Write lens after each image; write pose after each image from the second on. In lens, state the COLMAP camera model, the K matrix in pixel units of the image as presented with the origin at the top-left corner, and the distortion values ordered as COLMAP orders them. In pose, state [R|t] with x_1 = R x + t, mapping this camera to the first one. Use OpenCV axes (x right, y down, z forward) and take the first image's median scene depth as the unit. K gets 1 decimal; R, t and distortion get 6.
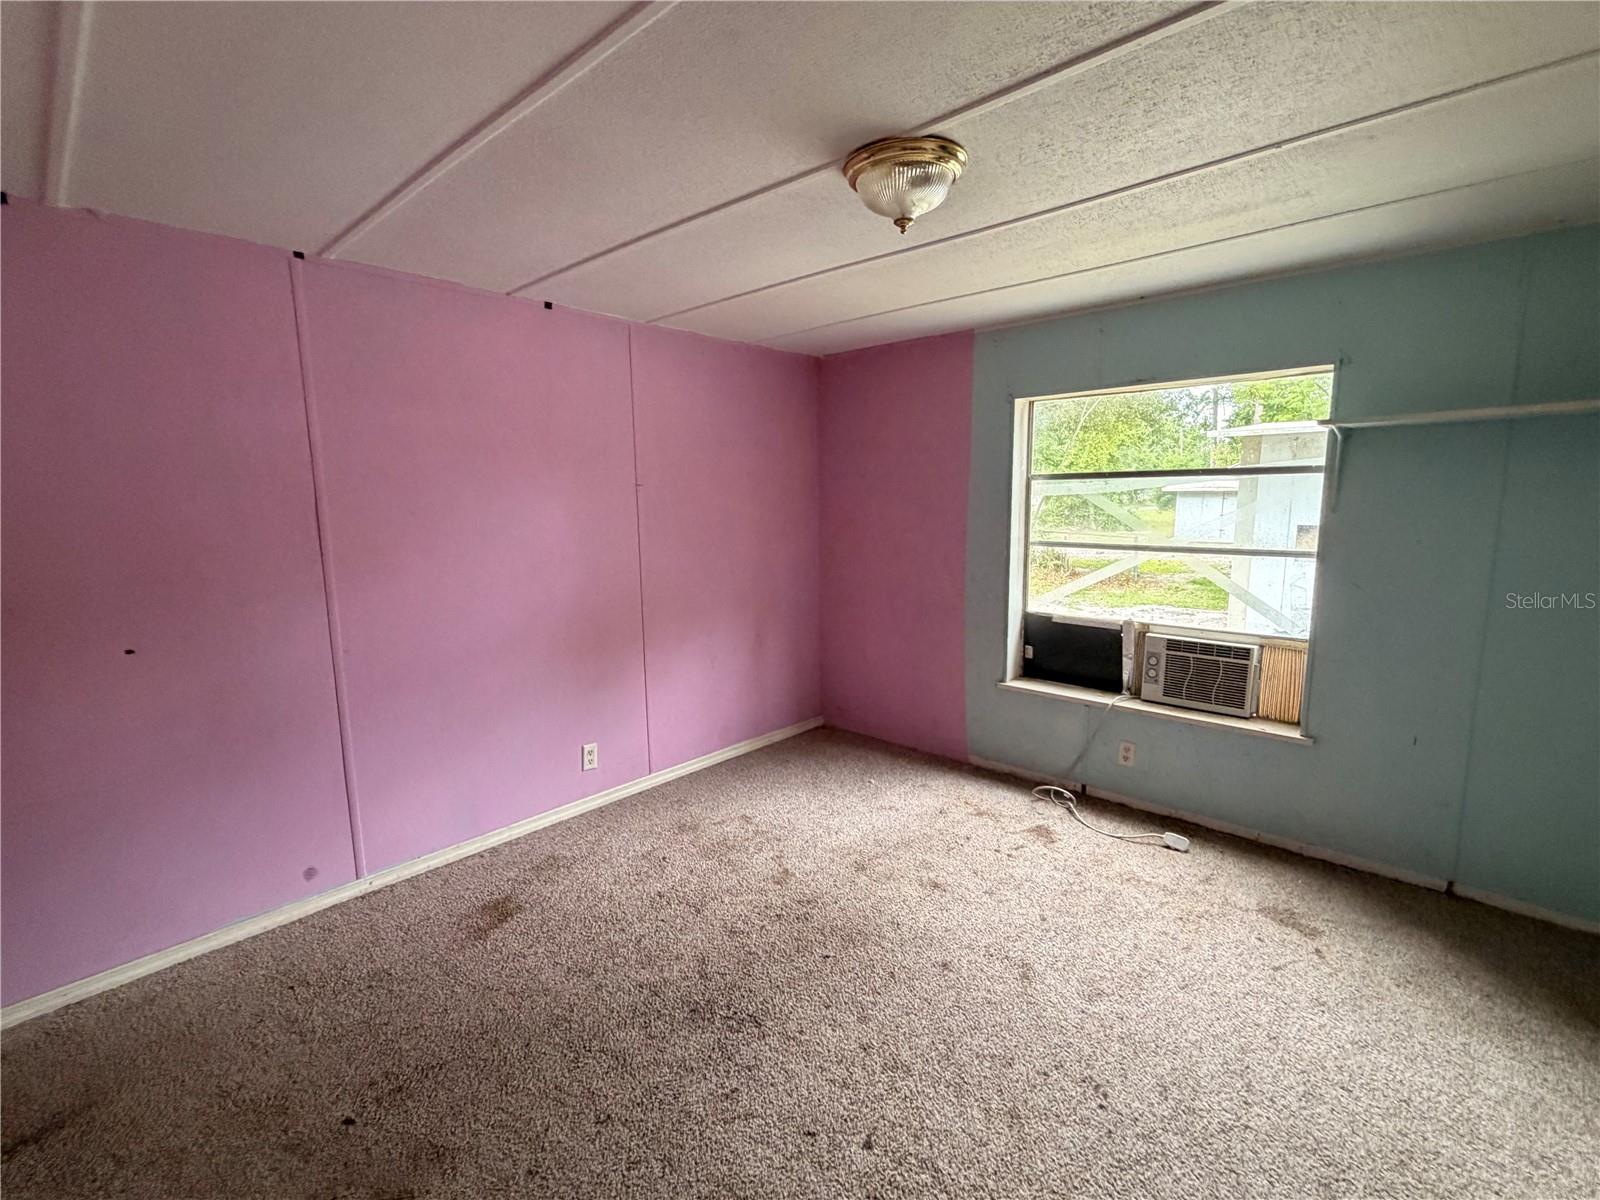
lens RADIAL K [[711.4, 0, 793.9], [0, 711.4, 595.5], [0, 0, 1]] dist [0.002704, 0.000208]
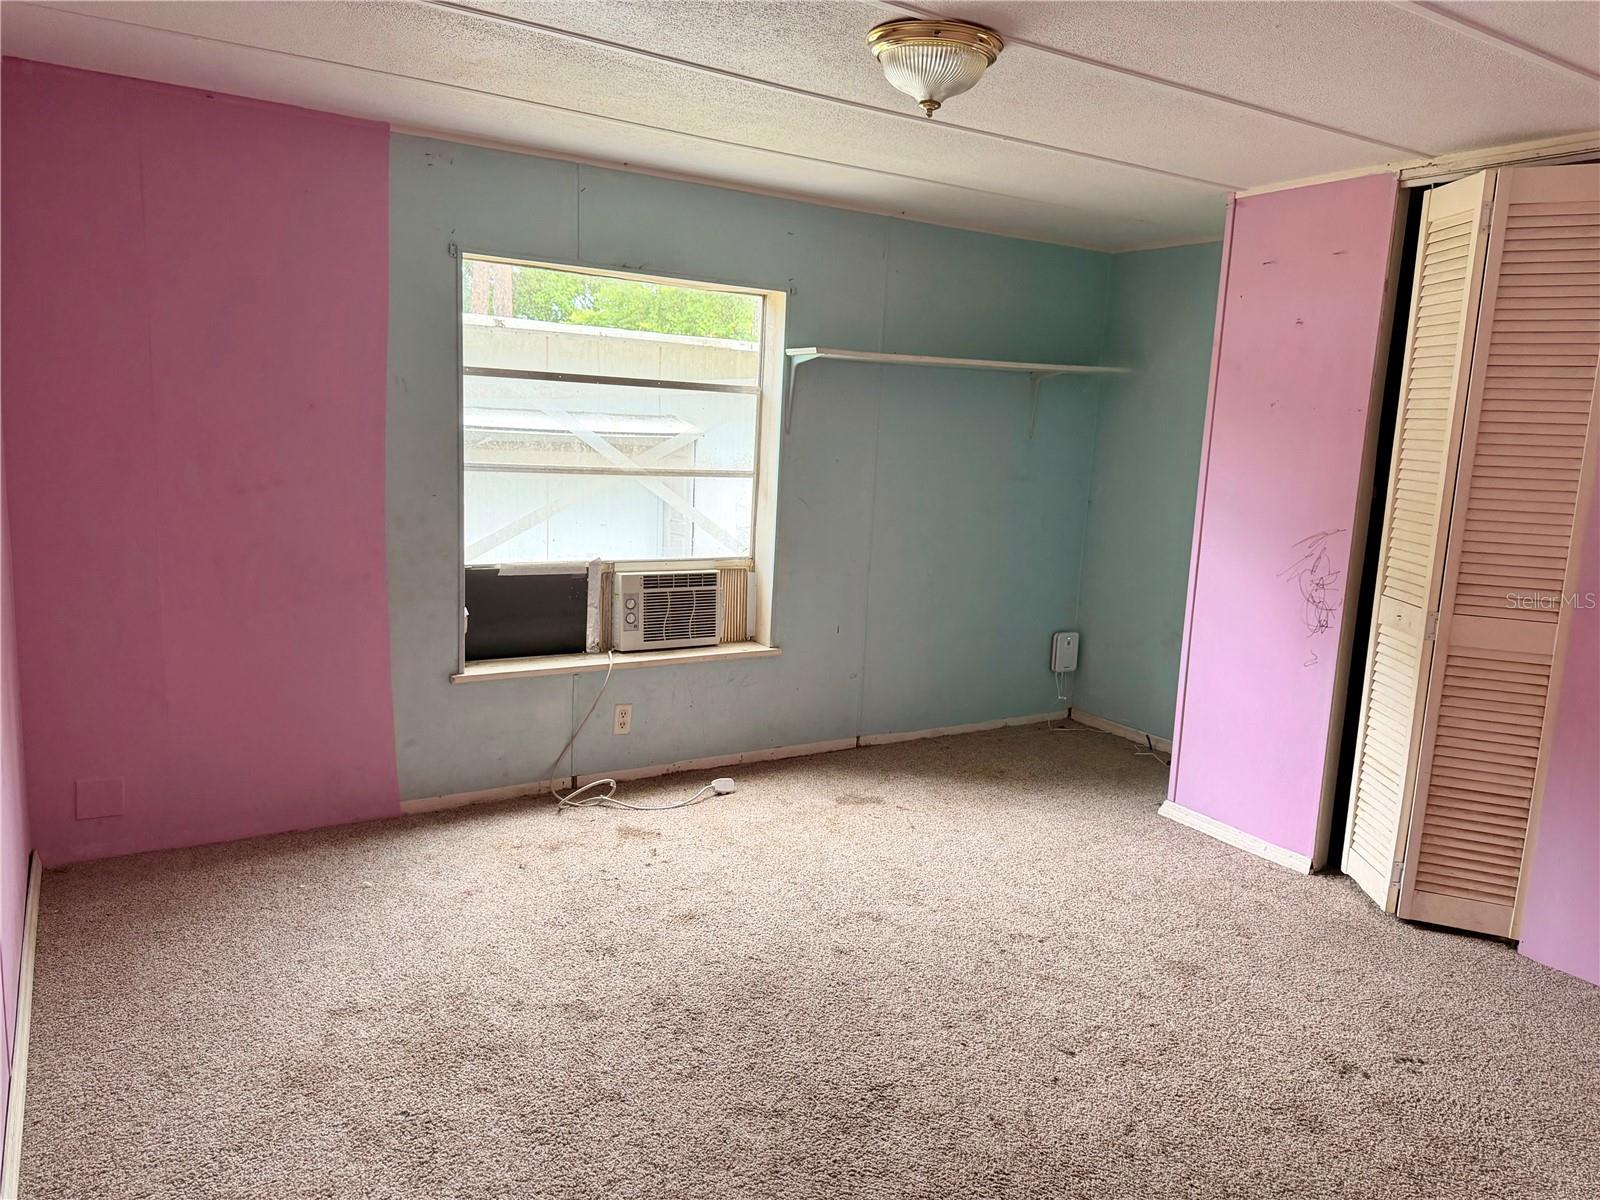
lens RADIAL K [[1063.2, 0, 872.7], [0, 1063.2, 603.1], [0, 0, 1]] dist [0.049562, -0.000206]
pose [[0.242196, -0.140087, 0.960061, -0.685111], [0.081232, 0.988975, 0.123813, -0.045404], [-0.966821, 0.048001, 0.250906, 0.425837]]
